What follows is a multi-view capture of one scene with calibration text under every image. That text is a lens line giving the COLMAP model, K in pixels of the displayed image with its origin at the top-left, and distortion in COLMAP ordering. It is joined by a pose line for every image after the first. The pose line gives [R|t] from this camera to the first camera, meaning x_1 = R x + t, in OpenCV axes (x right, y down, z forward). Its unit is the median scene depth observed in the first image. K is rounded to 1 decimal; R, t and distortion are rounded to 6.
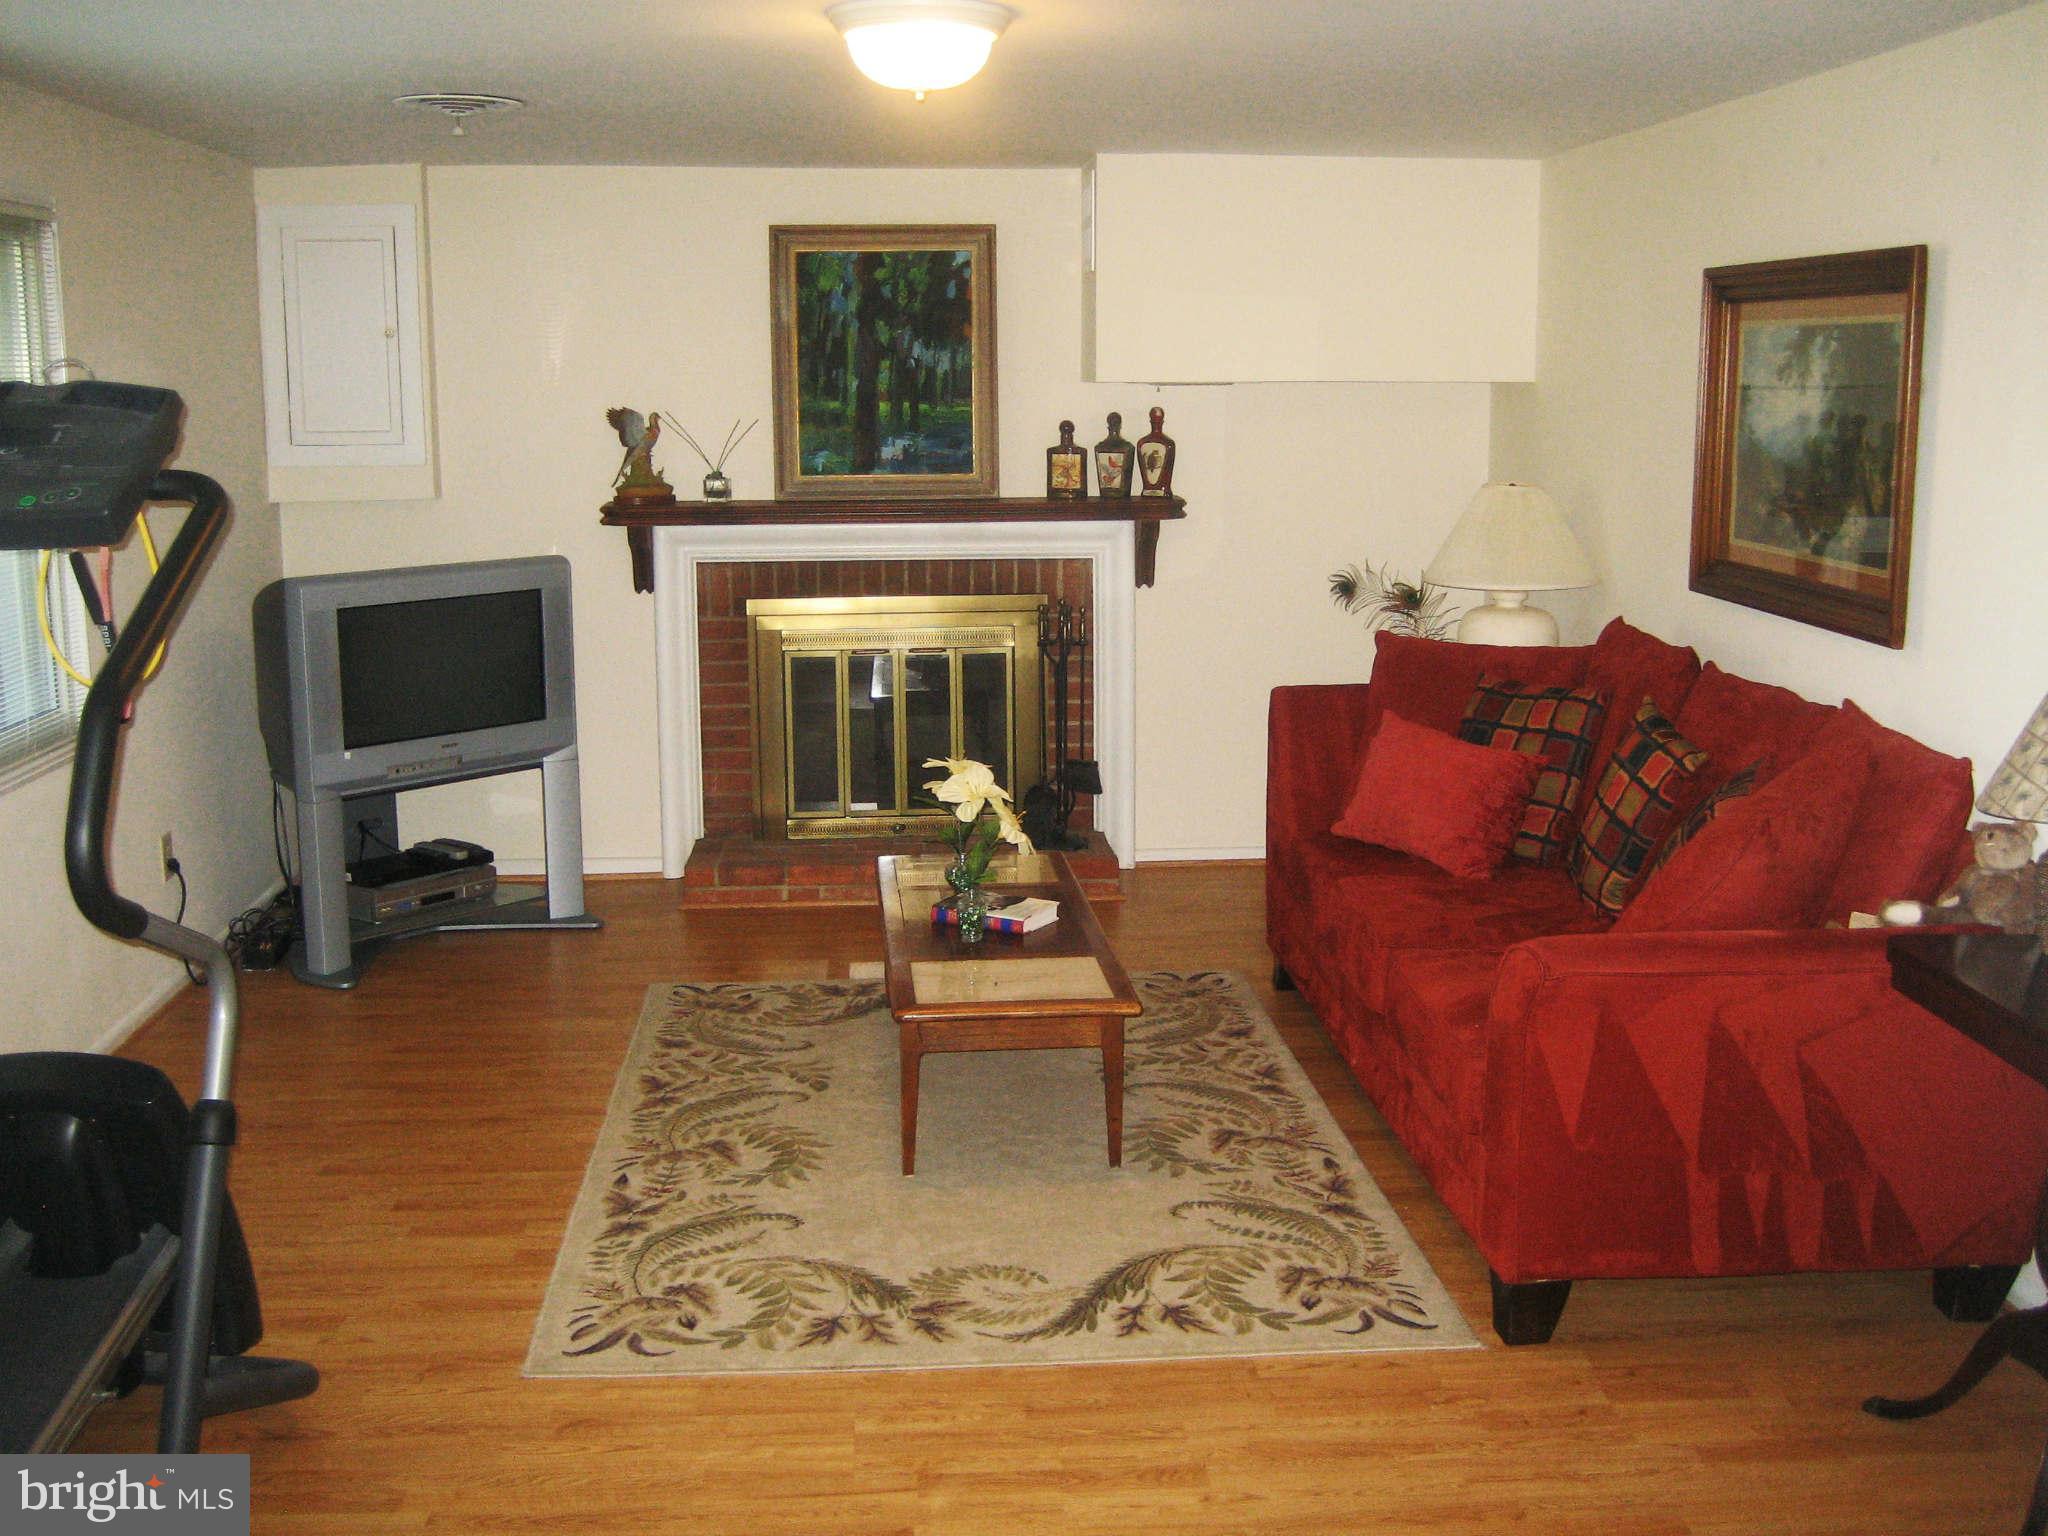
lens RADIAL K [[2128.9, 0, 1044.8], [0, 2128.9, 767.1], [0, 0, 1]] dist [-0.095376, 0.000000]
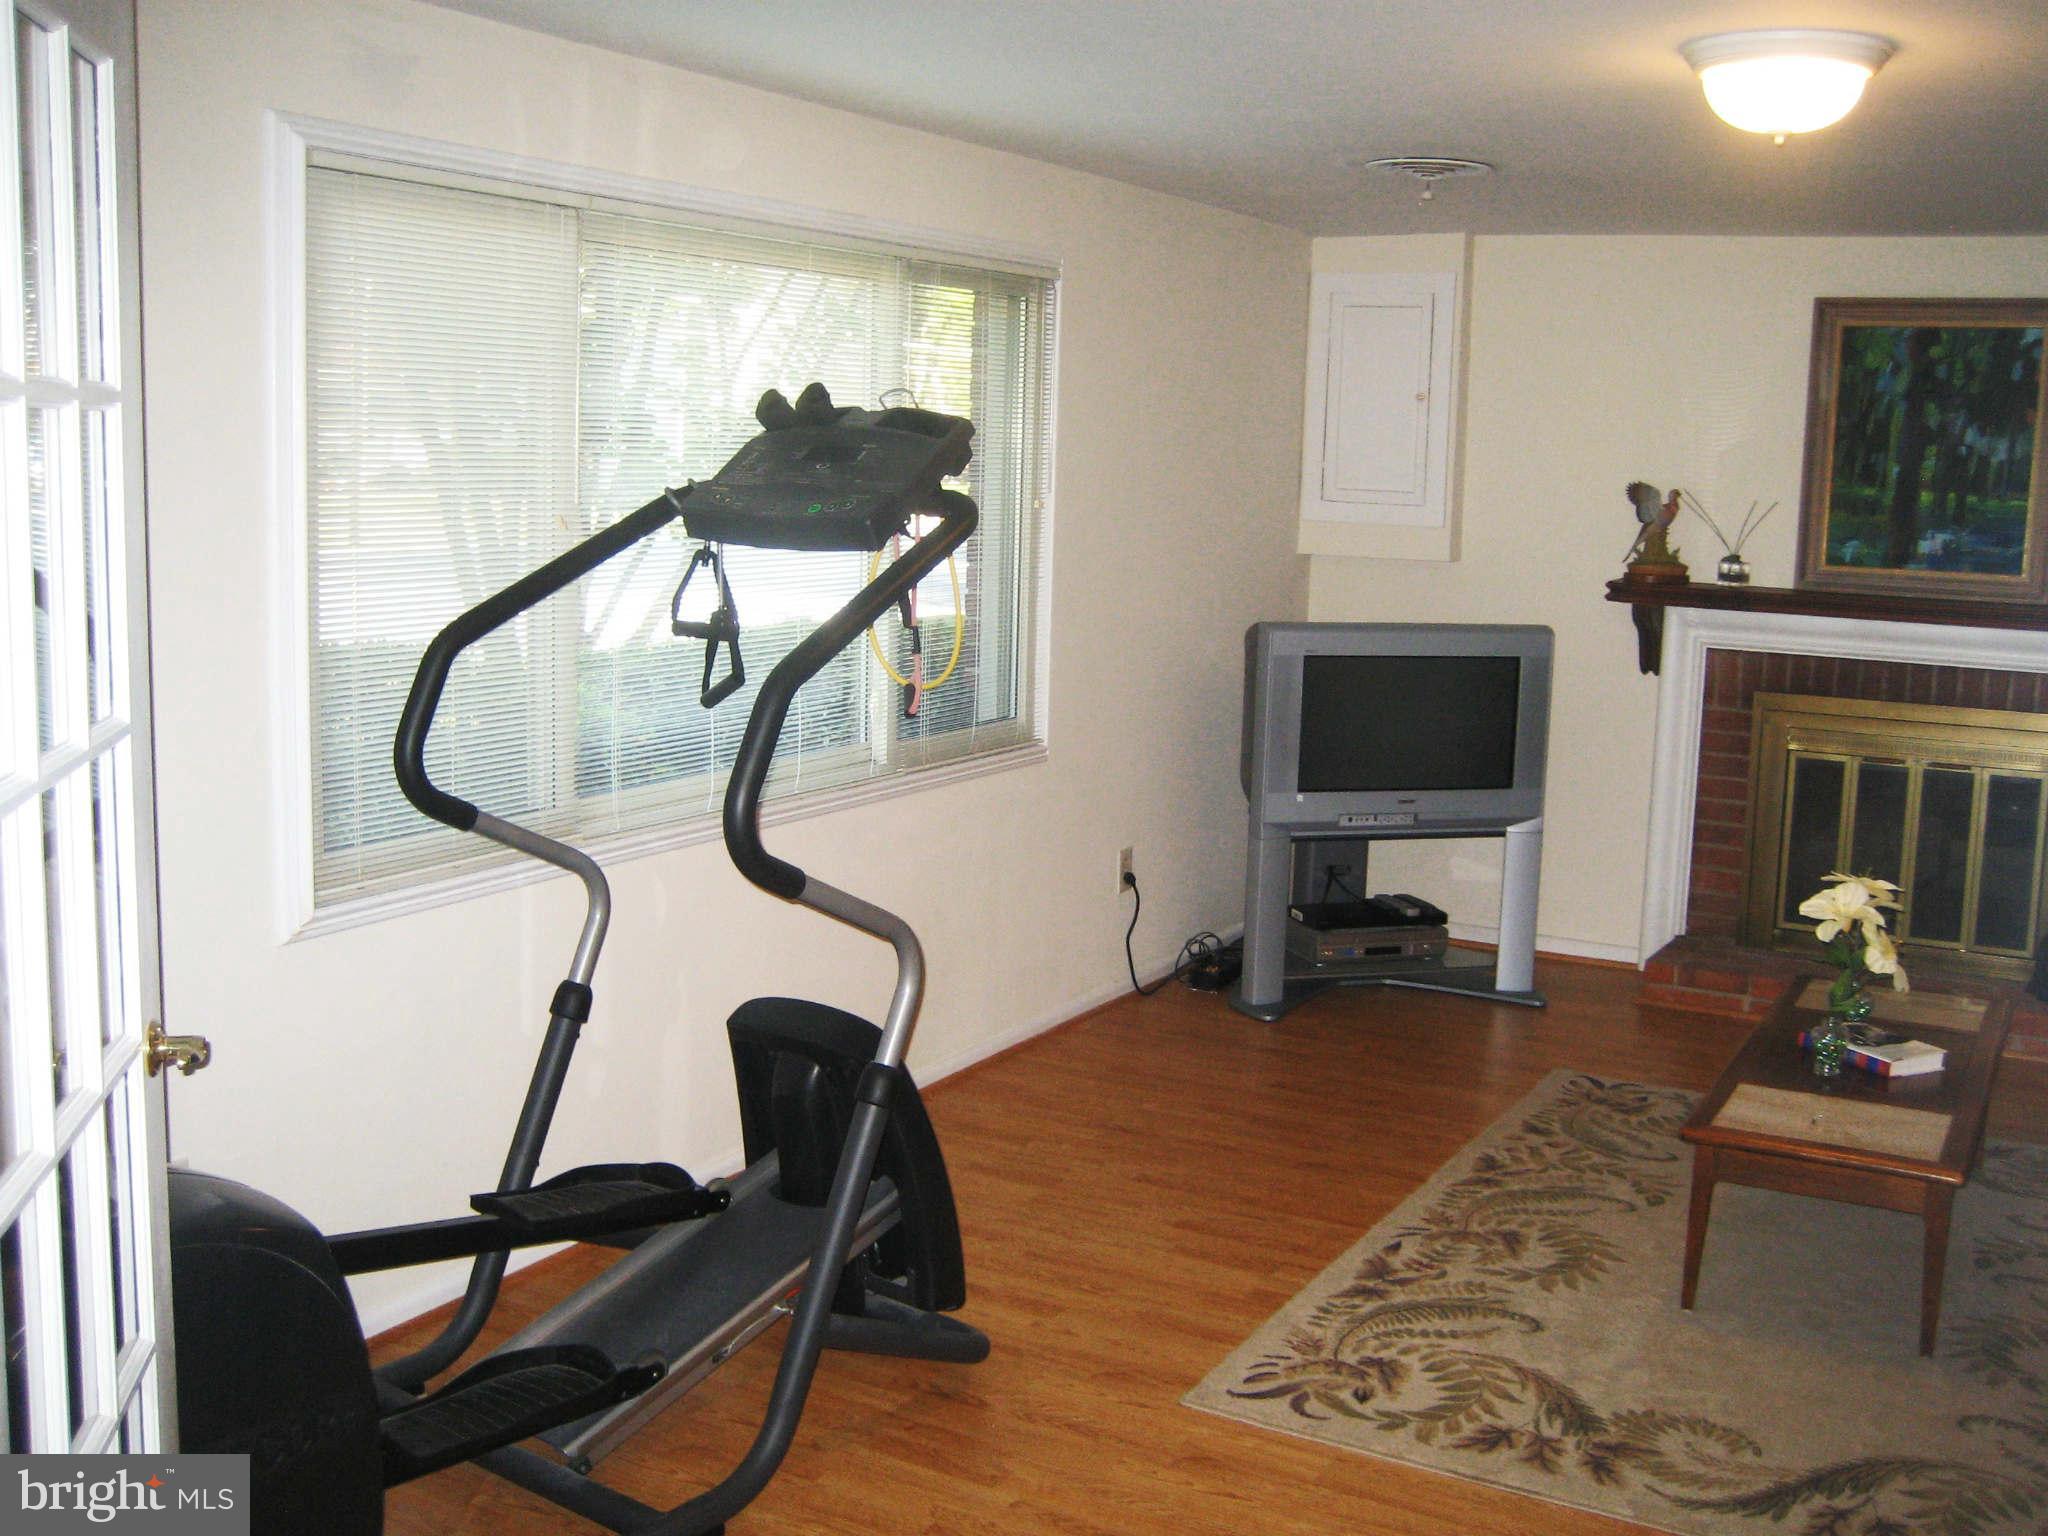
lens RADIAL K [[2128.9, 0, 1044.1], [0, 2128.9, 768.3], [0, 0, 1]] dist [-0.095376, 0.000000]
pose [[0.831640, 0.110319, -0.544247, 0.131726], [-0.132686, 0.991156, -0.001844, -0.001242], [0.539230, 0.073747, 0.838923, 0.054338]]
